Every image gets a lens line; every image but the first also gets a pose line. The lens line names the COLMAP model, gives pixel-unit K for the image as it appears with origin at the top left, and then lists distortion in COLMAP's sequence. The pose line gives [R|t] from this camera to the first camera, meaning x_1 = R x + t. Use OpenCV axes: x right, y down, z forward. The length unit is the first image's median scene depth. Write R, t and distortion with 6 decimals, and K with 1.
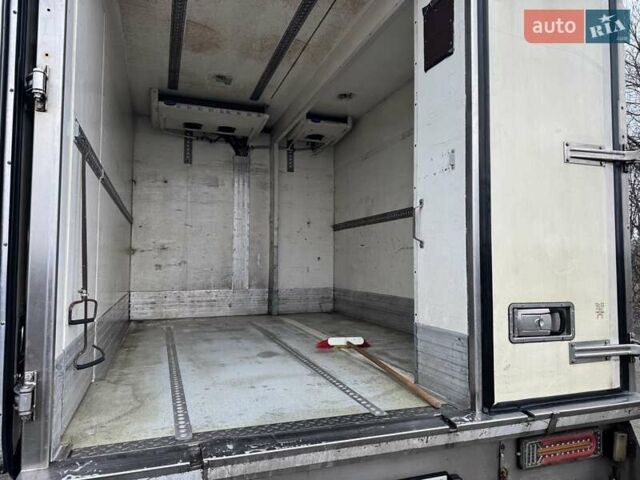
lens RADIAL K [[445.1, 0, 320.0], [0, 445.1, 240.0], [0, 0, 1]] dist [0.047733, -0.002776]
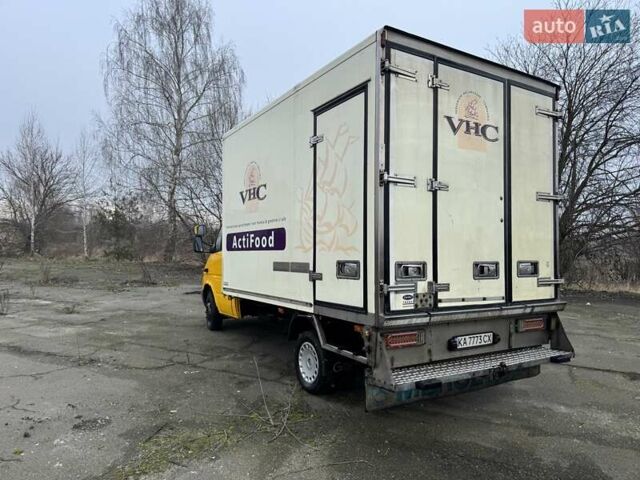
lens RADIAL K [[445.1, 0, 320.0], [0, 445.1, 240.0], [0, 0, 1]] dist [0.047733, -0.002776]
pose [[0.980013, 0.005414, 0.198859, -1.014813], [-0.009257, 0.999788, 0.018404, -0.001525], [-0.198717, -0.019877, 0.979855, -1.054863]]
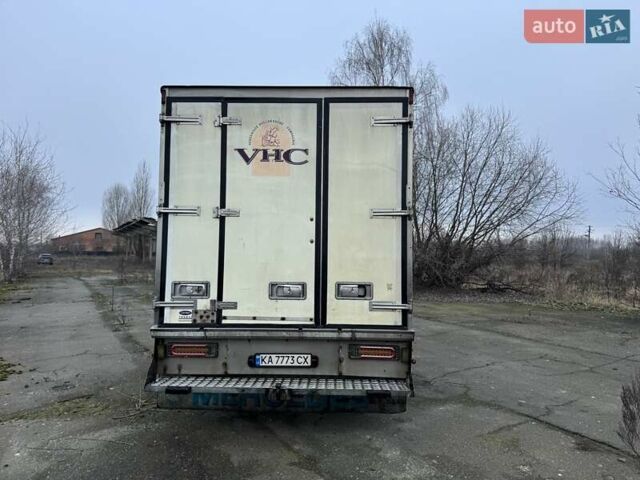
lens RADIAL K [[433.8, 0, 320.0], [0, 433.8, 240.0], [0, 0, 1]] dist [0.112236, -0.001150]
pose [[0.931404, -0.020173, -0.363427, 1.095368], [0.014190, 0.999716, -0.019127, -0.030461], [0.363710, 0.012658, 0.931426, -1.038993]]
